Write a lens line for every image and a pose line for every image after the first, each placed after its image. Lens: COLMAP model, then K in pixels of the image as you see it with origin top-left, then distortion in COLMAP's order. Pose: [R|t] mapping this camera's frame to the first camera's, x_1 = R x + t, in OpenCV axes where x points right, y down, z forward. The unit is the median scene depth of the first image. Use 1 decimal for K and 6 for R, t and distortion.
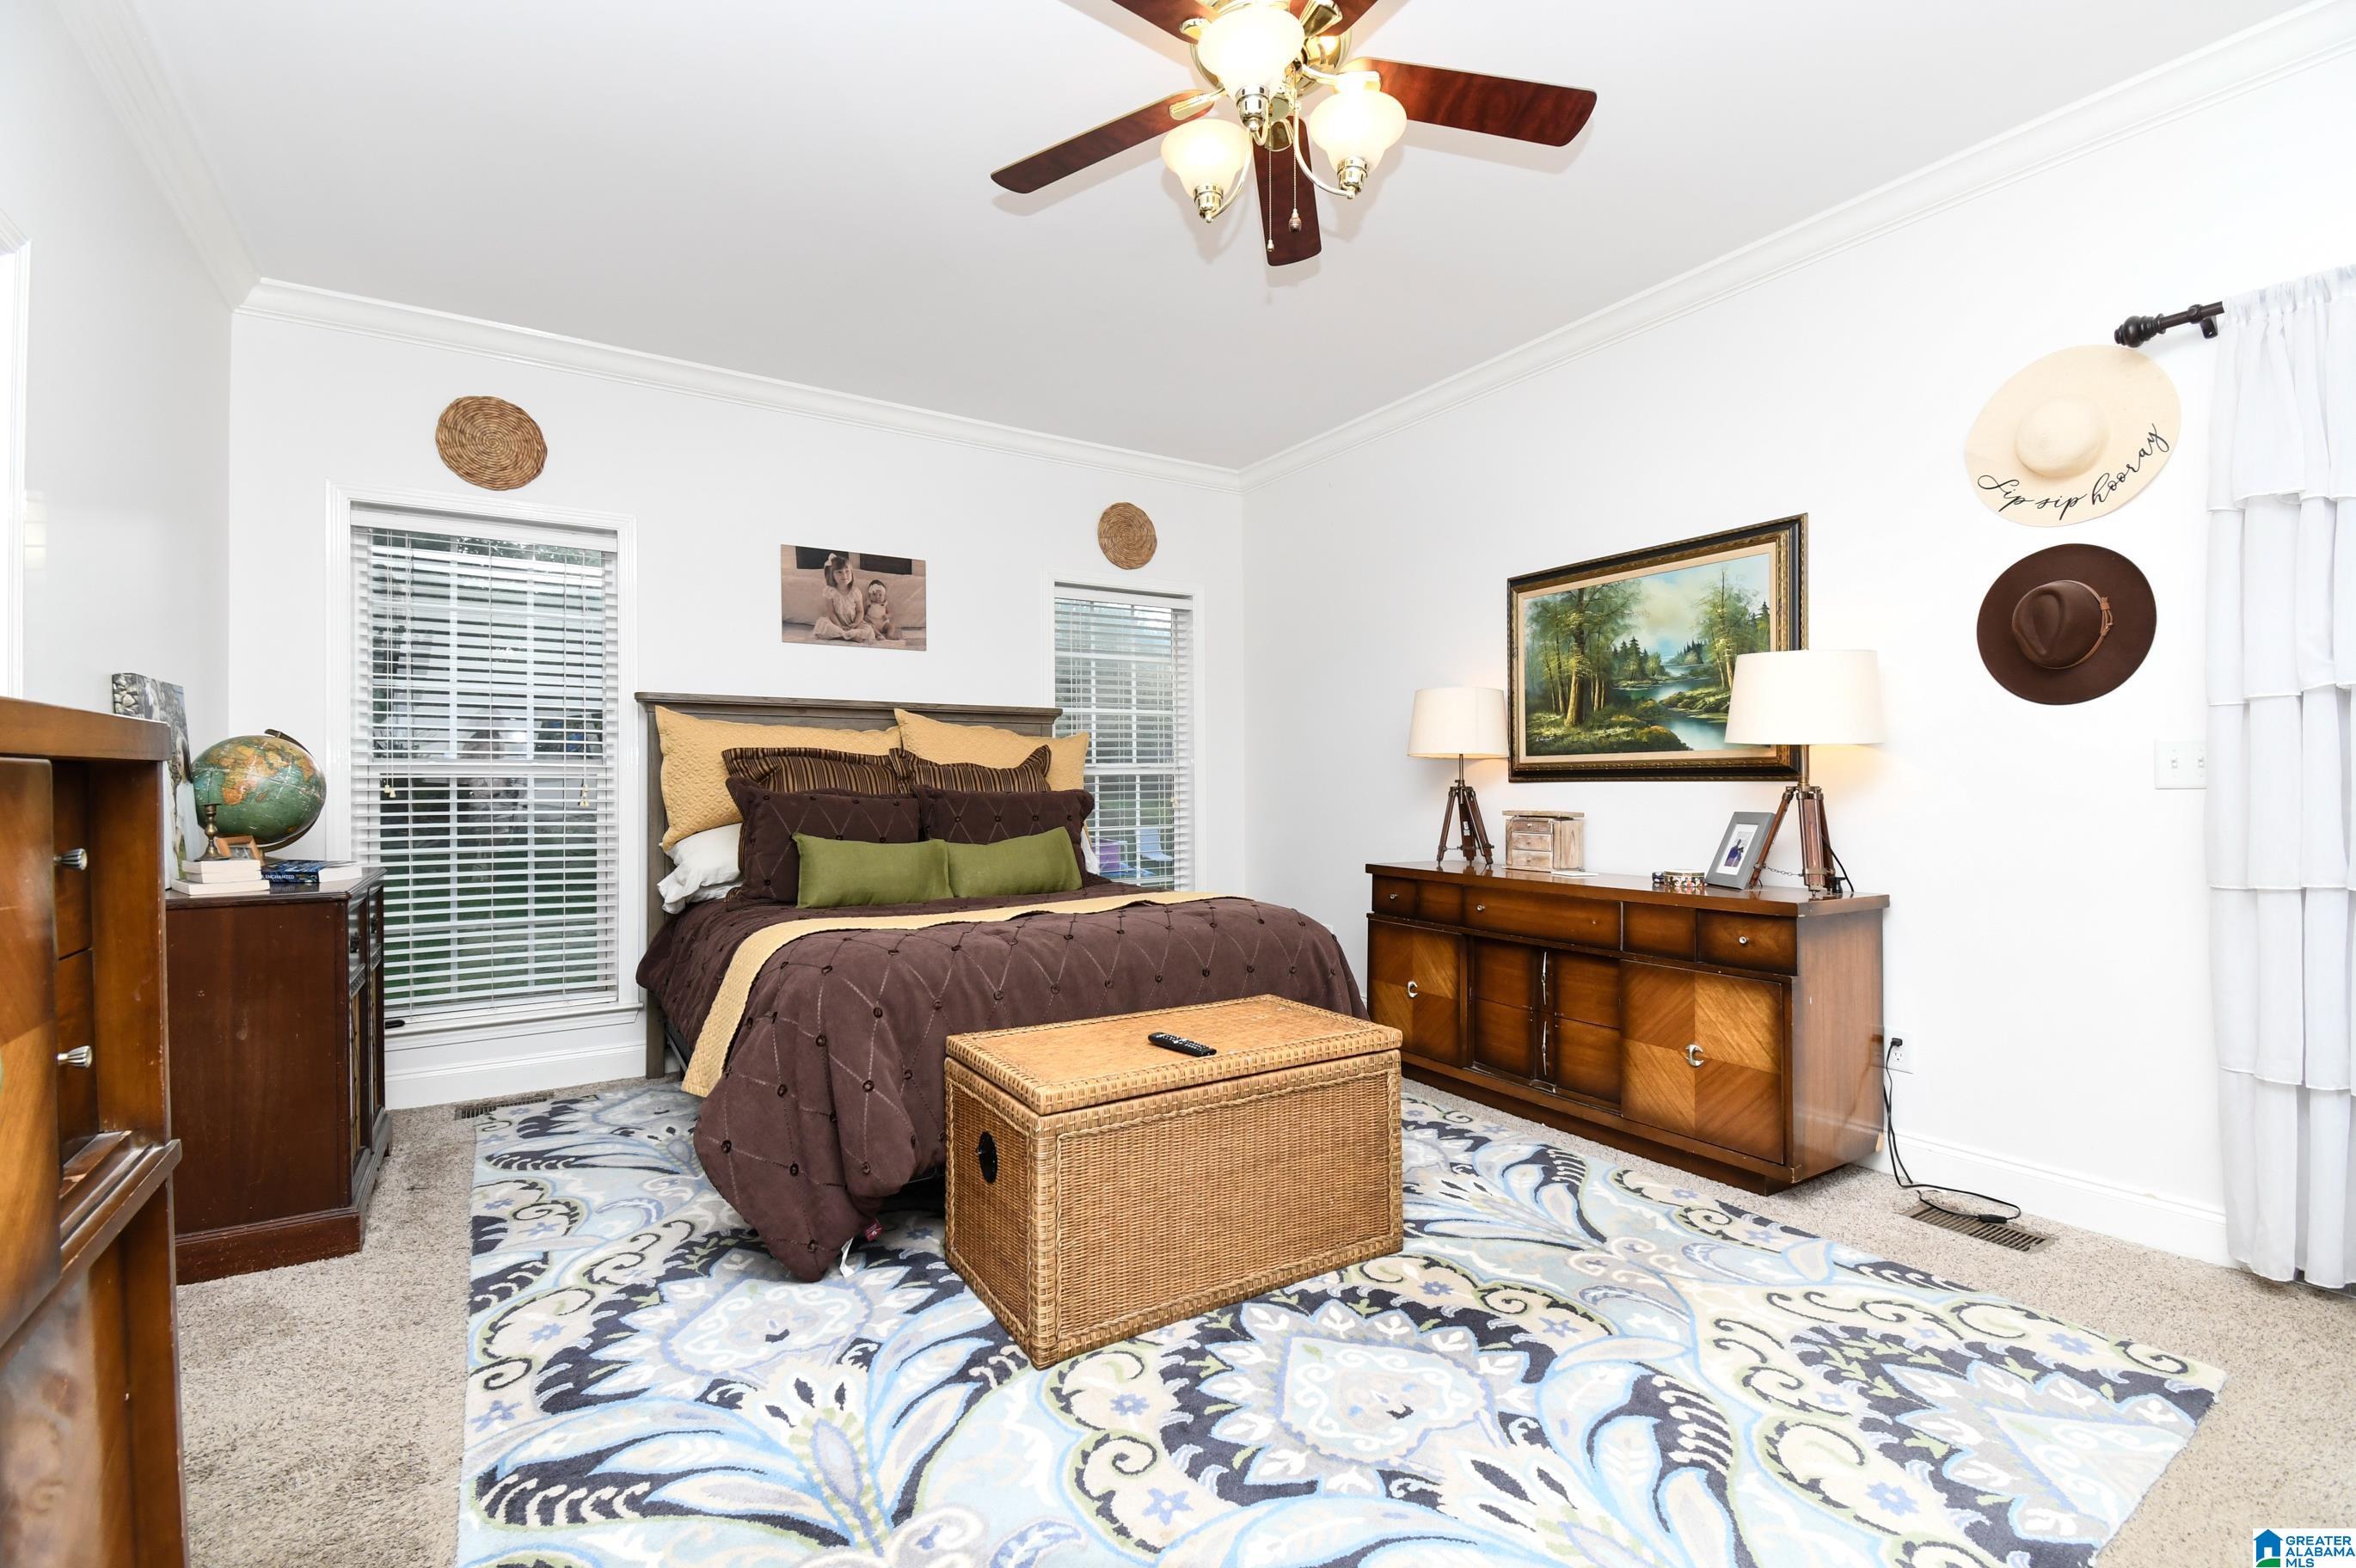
lens RADIAL K [[1033.7, 0, 1178.0], [0, 1033.7, 784.0], [0, 0, 1]] dist [0.022754, -0.020435]
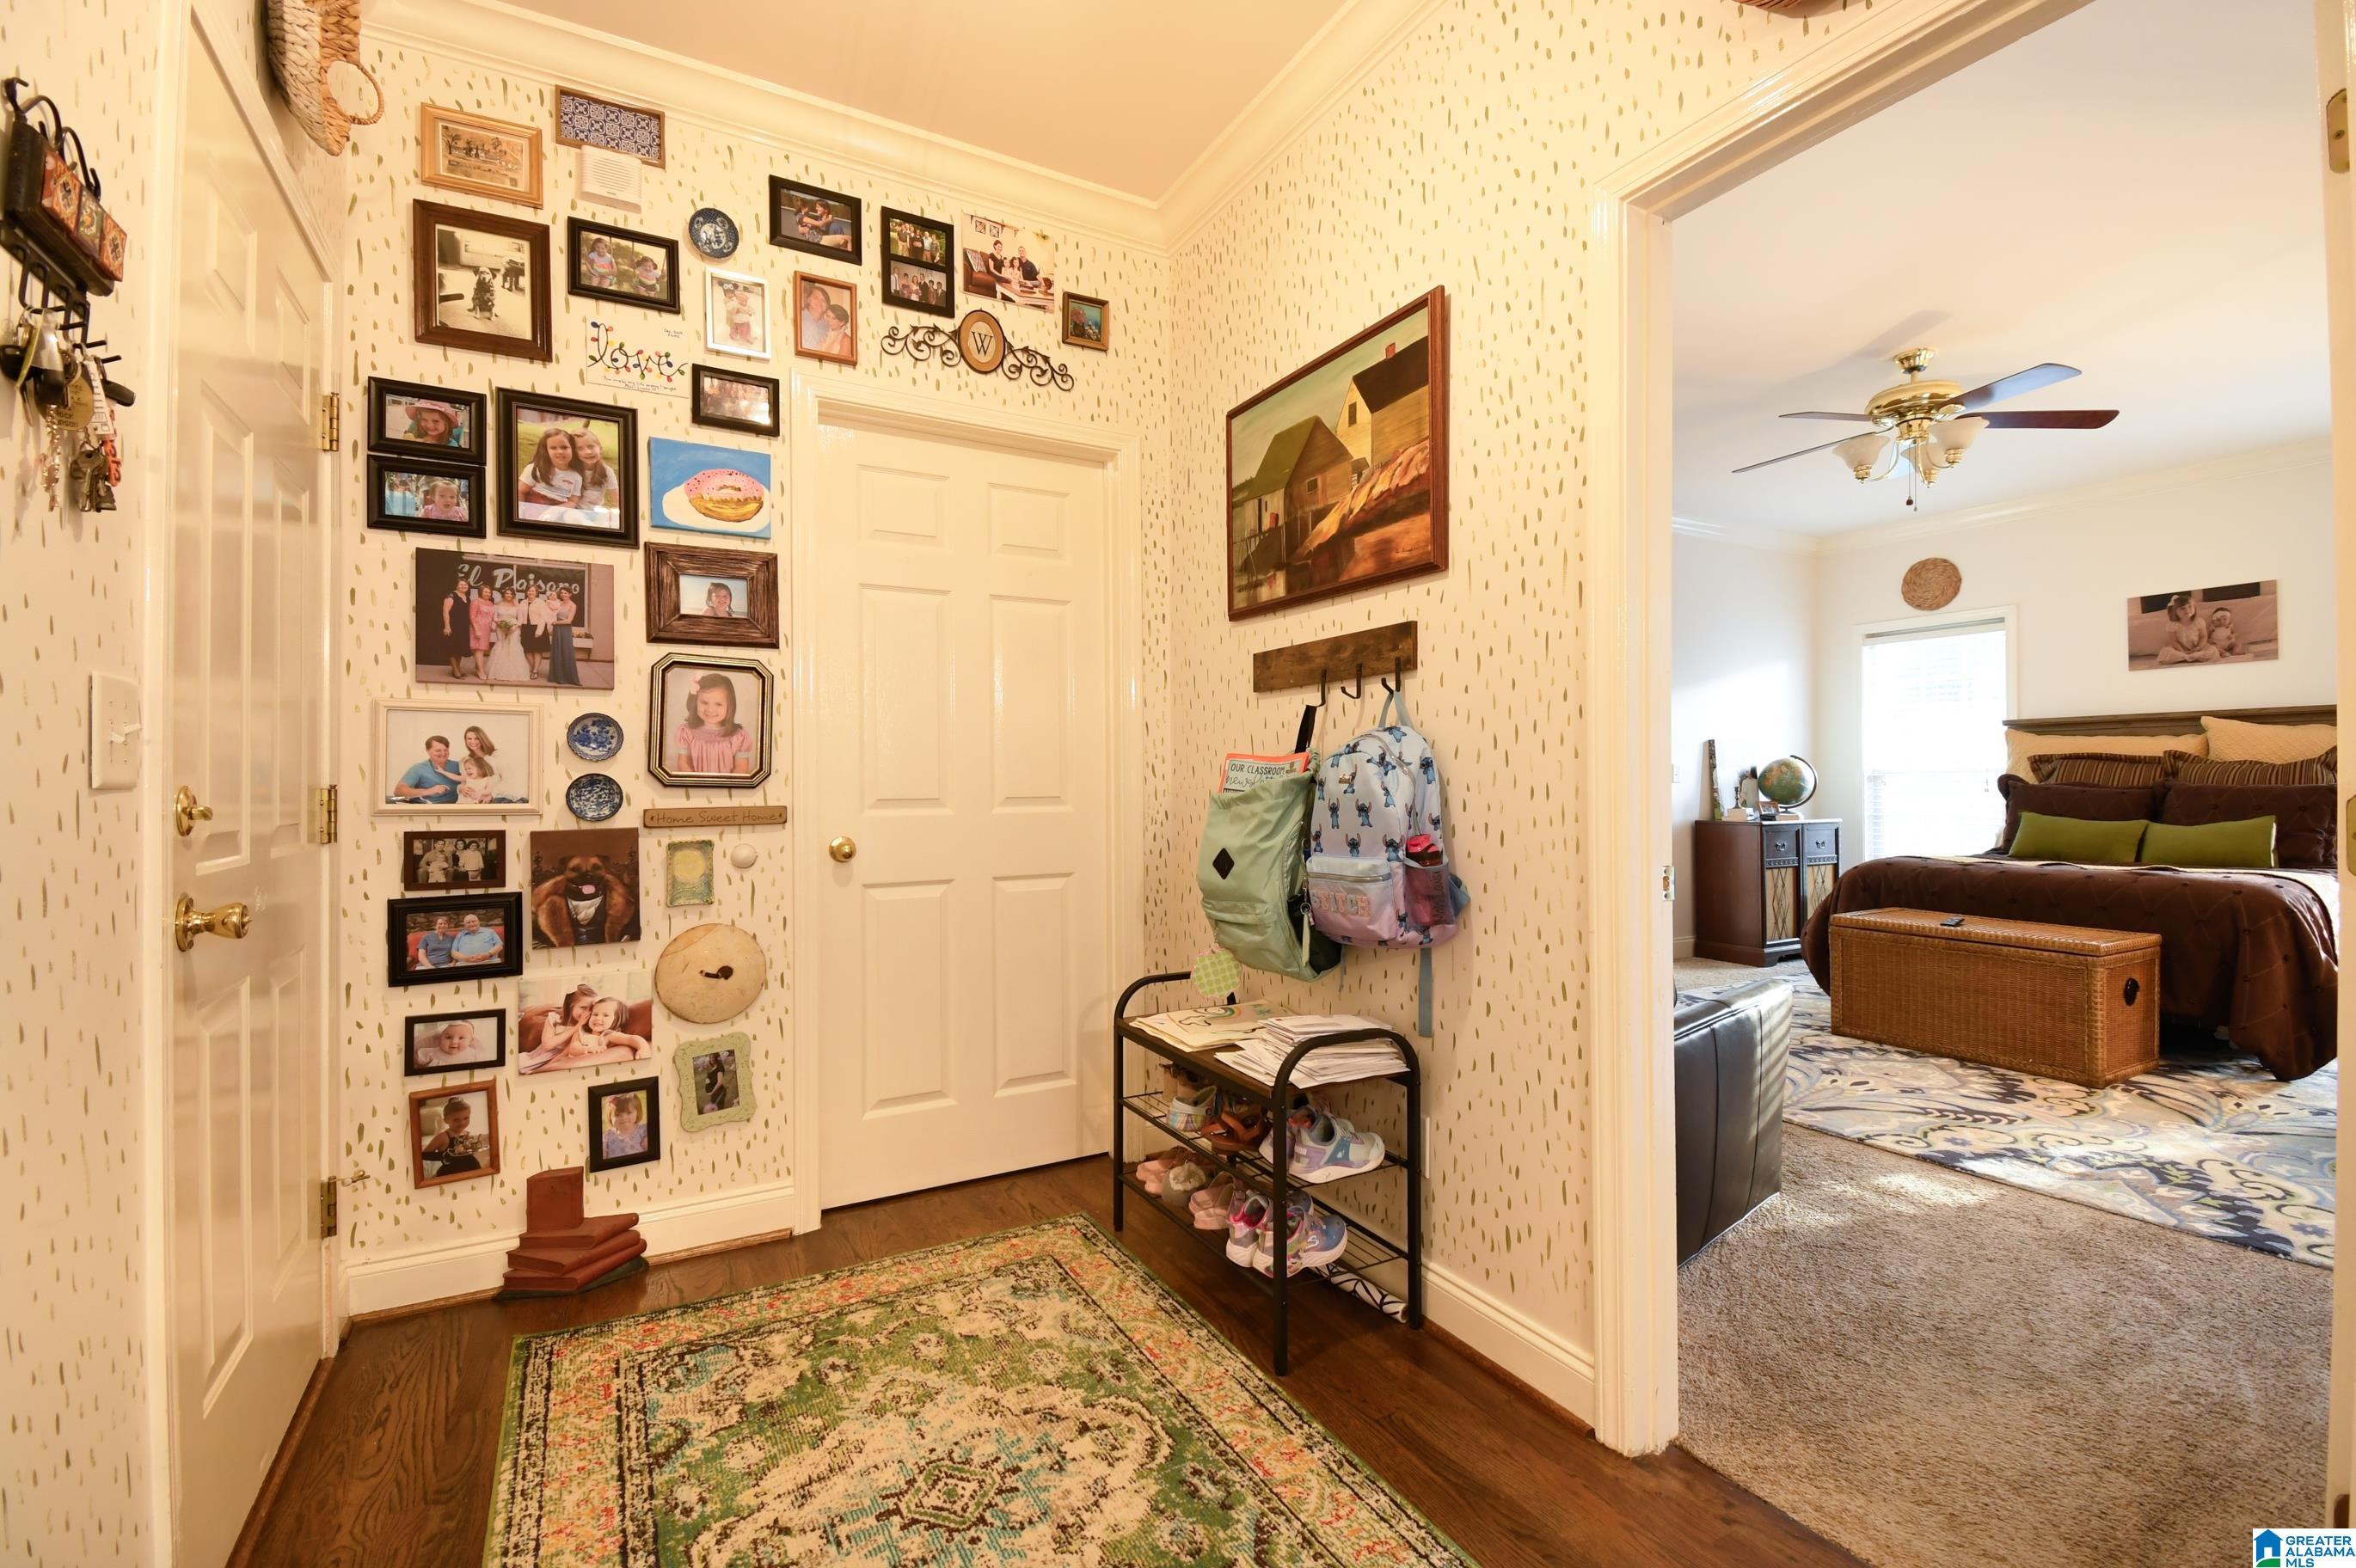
lens RADIAL K [[1033.7, 0, 1178.0], [0, 1033.7, 784.0], [0, 0, 1]] dist [0.022754, -0.020435]
pose [[-0.070170, 0.005449, -0.997520, 1.982608], [0.004853, 0.999975, 0.005121, -0.008444], [0.997523, -0.004481, -0.070195, -0.247171]]
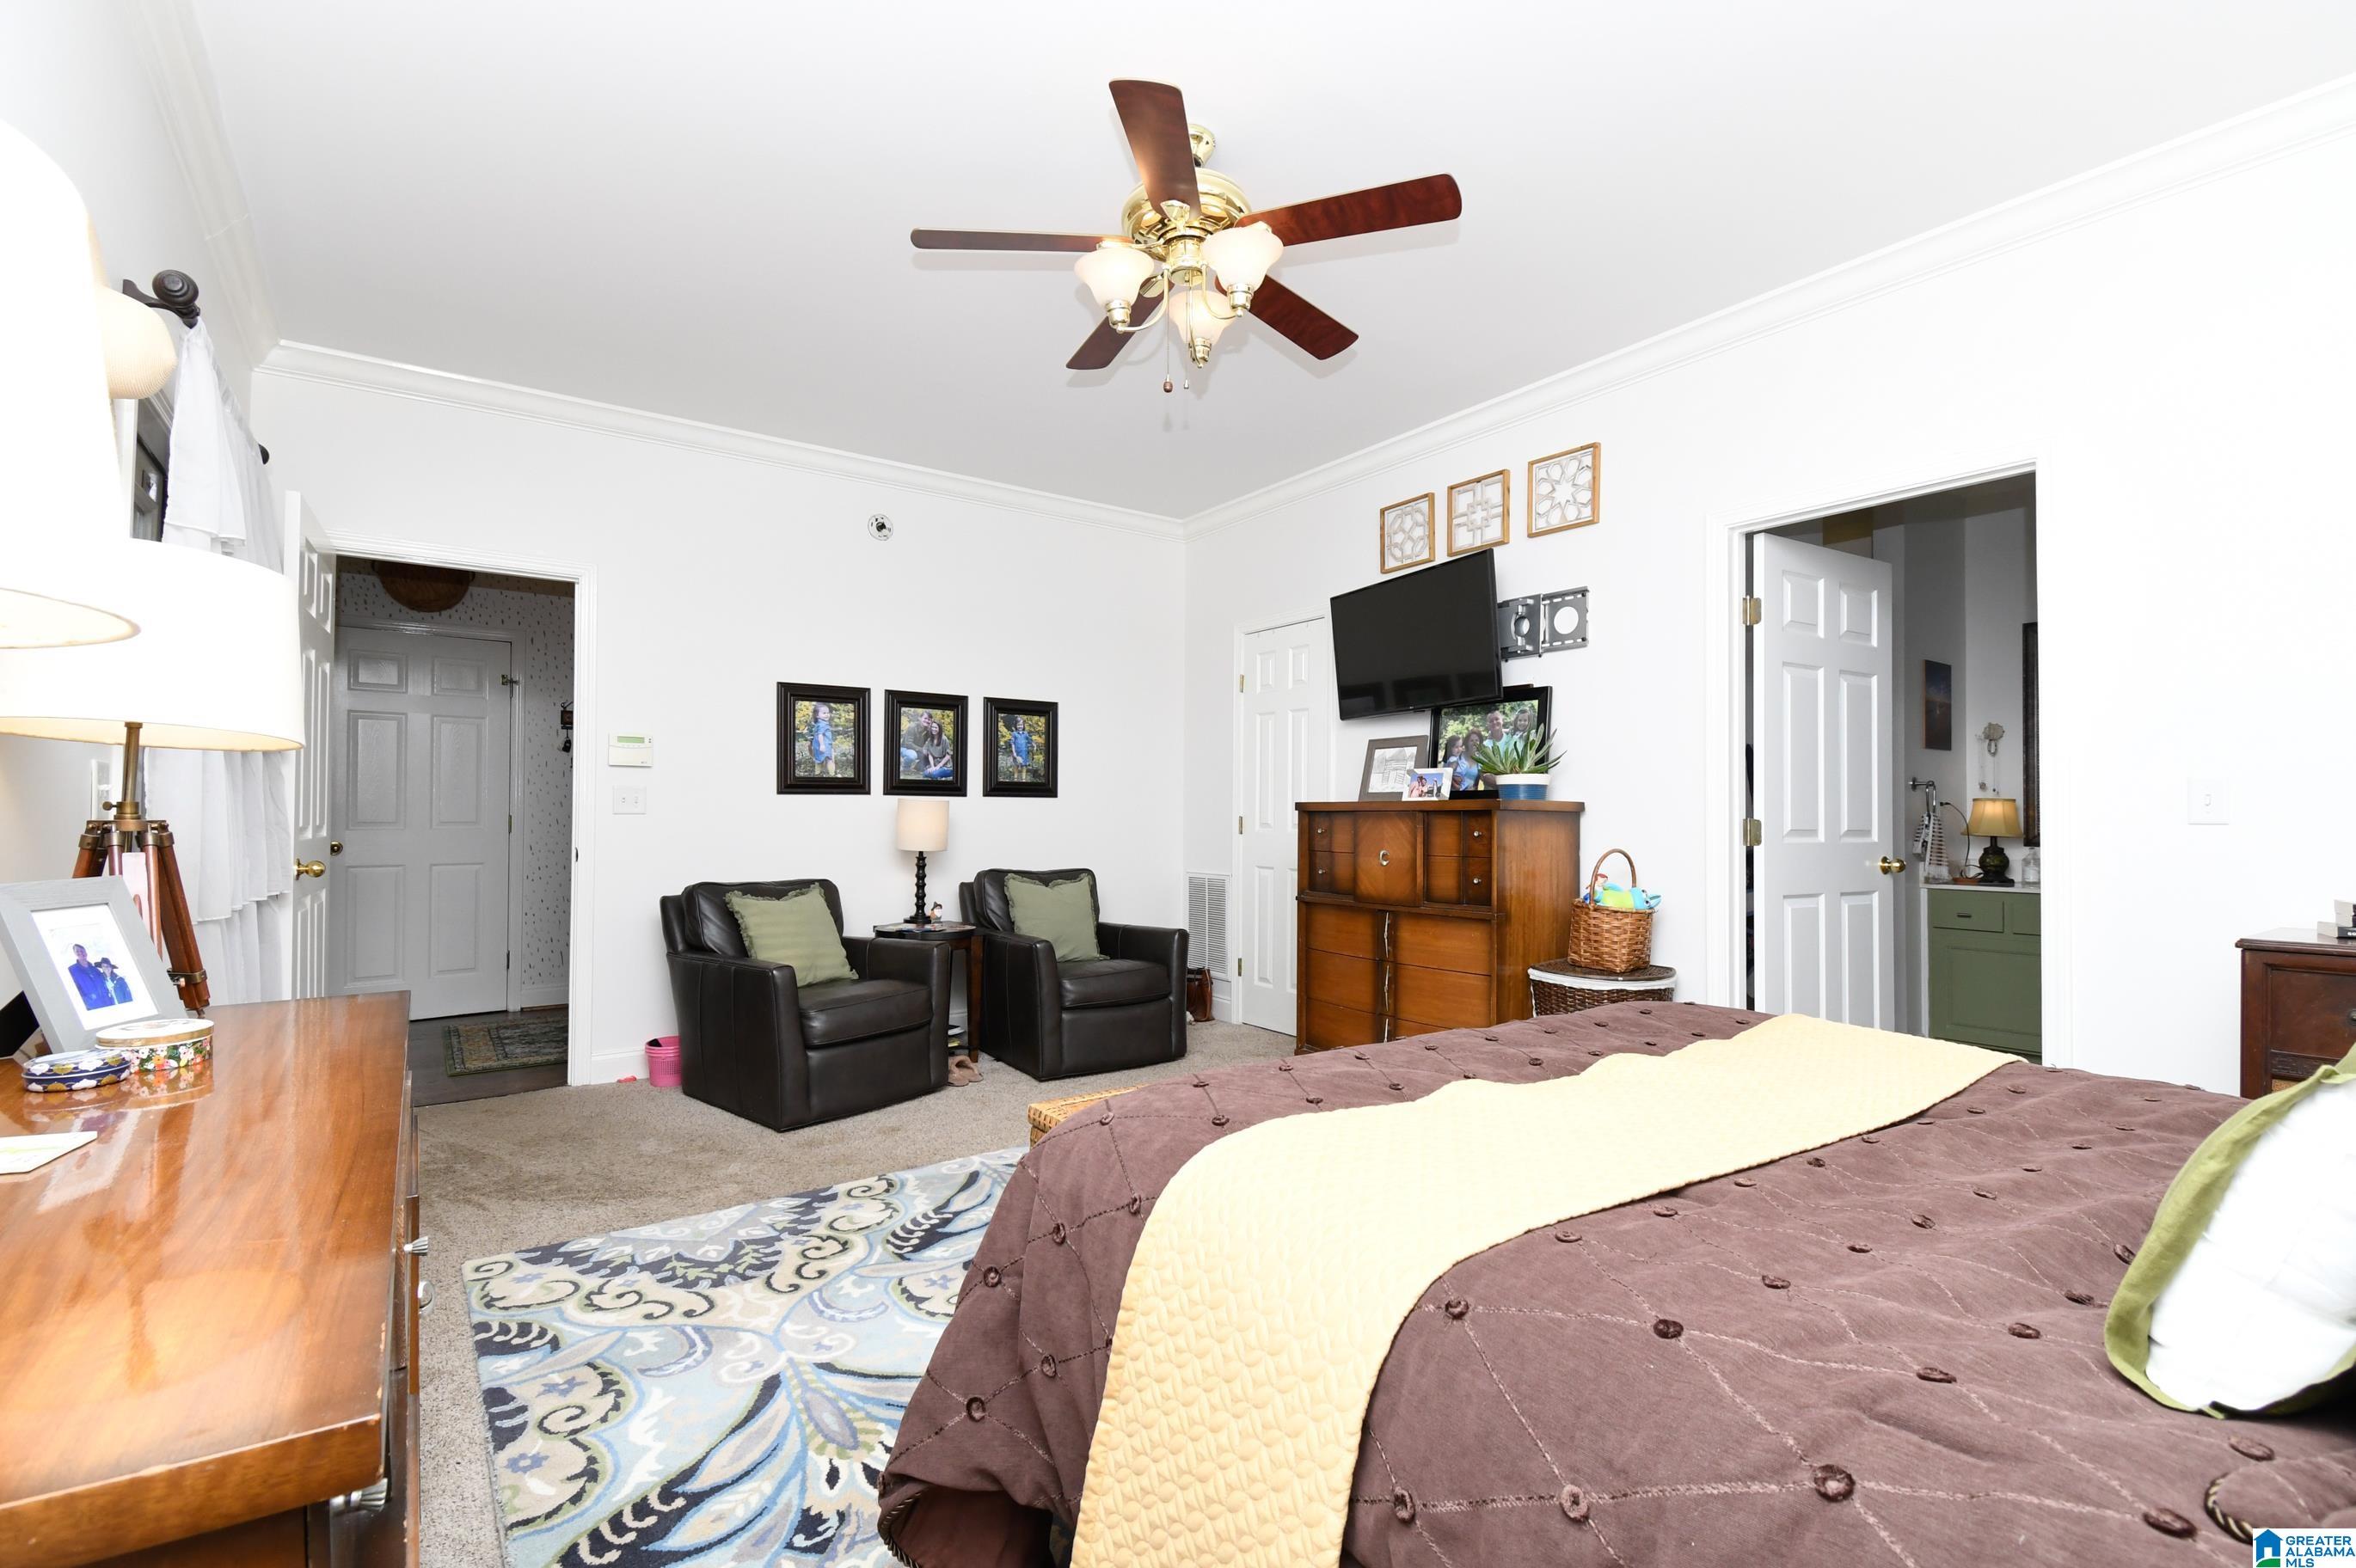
lens RADIAL K [[1033.7, 0, 1178.0], [0, 1033.7, 784.0], [0, 0, 1]] dist [0.022754, -0.020435]
pose [[-0.998604, -0.004580, -0.052622, 0.152382], [-0.003235, 0.999666, -0.025628, -0.007981], [0.052722, -0.025422, -0.998286, 2.057769]]
